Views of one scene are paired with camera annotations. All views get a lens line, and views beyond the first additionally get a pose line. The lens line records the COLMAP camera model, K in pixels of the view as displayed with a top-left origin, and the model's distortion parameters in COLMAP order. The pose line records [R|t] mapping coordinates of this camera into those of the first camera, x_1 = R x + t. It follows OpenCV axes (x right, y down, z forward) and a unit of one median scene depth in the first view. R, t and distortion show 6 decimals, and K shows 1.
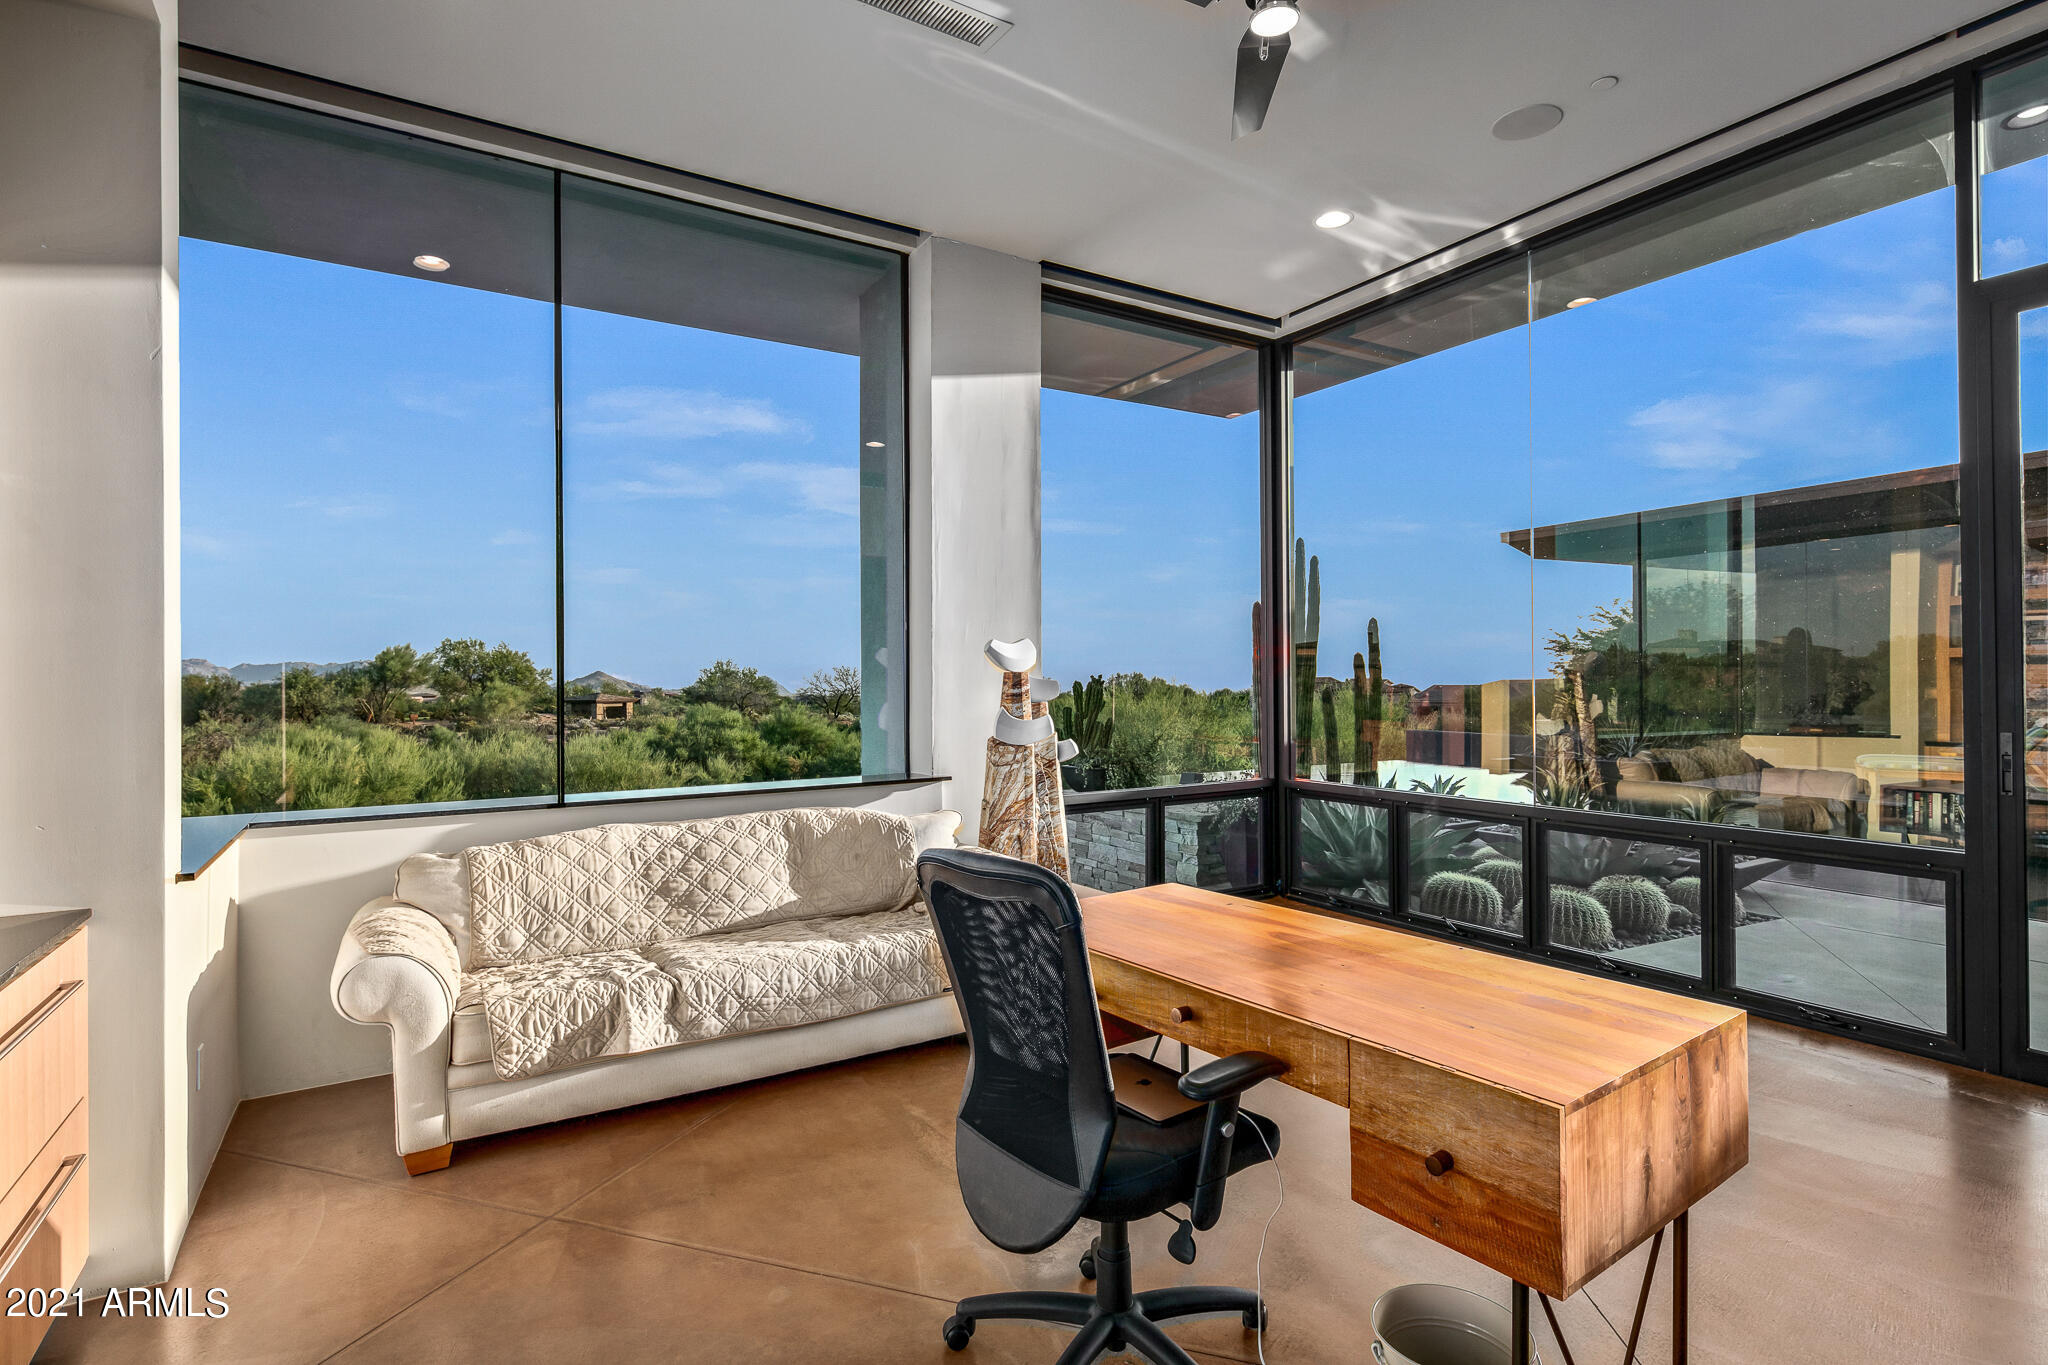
lens RADIAL K [[1003.1, 0, 1030.8], [0, 1003.1, 669.0], [0, 0, 1]] dist [0.005673, -0.005285]
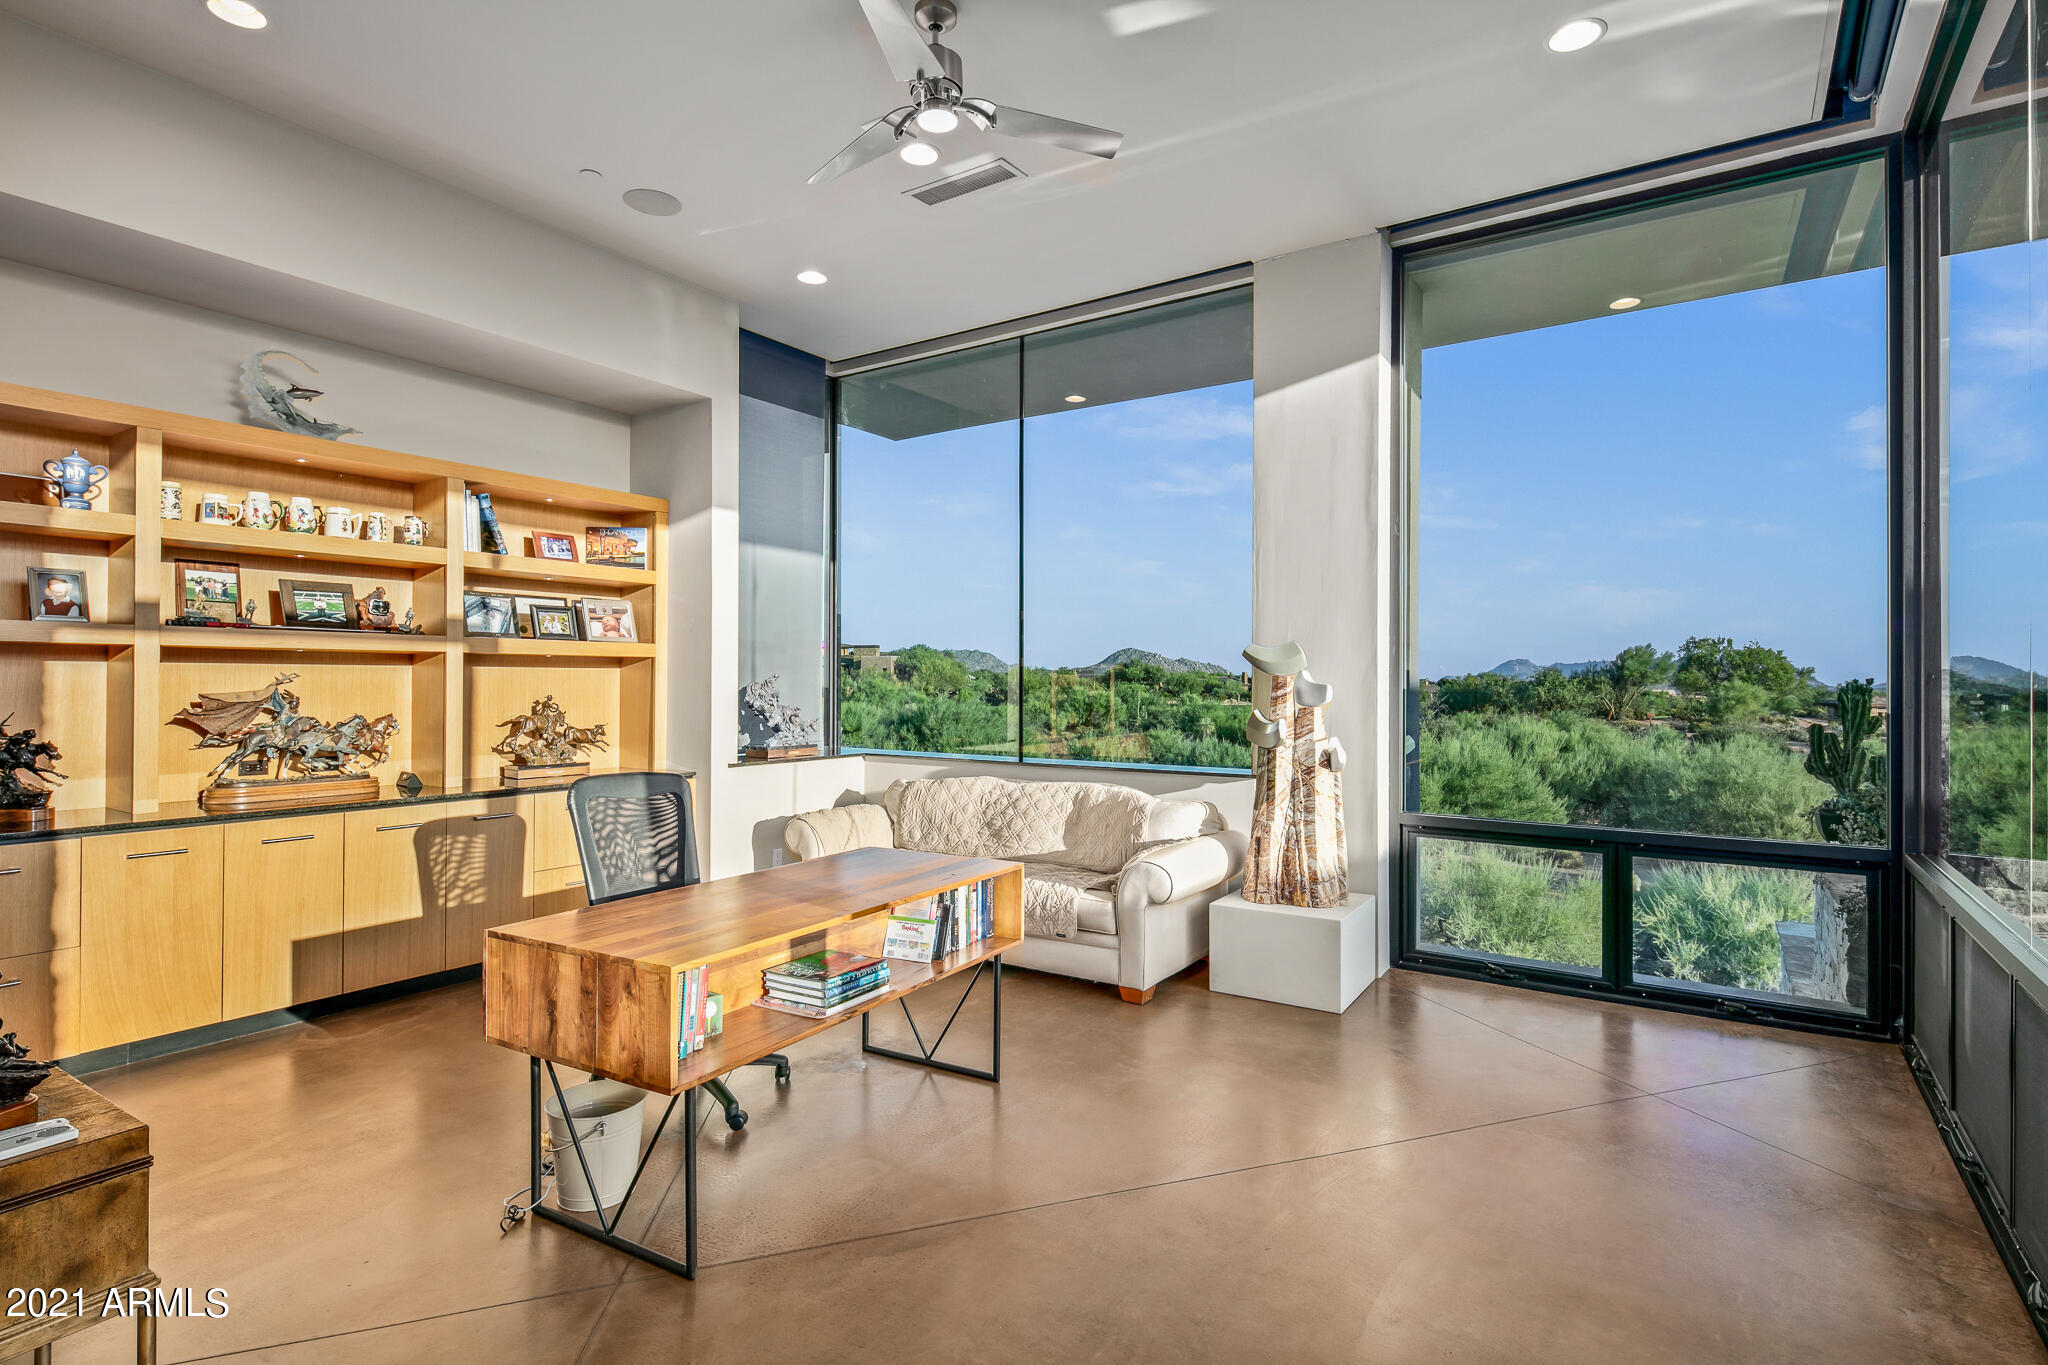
lens RADIAL K [[1003.1, 0, 1030.8], [0, 1003.1, 669.0], [0, 0, 1]] dist [0.005673, -0.005285]
pose [[0.405664, -0.001335, -0.914021, 0.737744], [0.003035, 0.999995, -0.000113, -0.004249], [0.914017, -0.002728, 0.405667, 0.339864]]
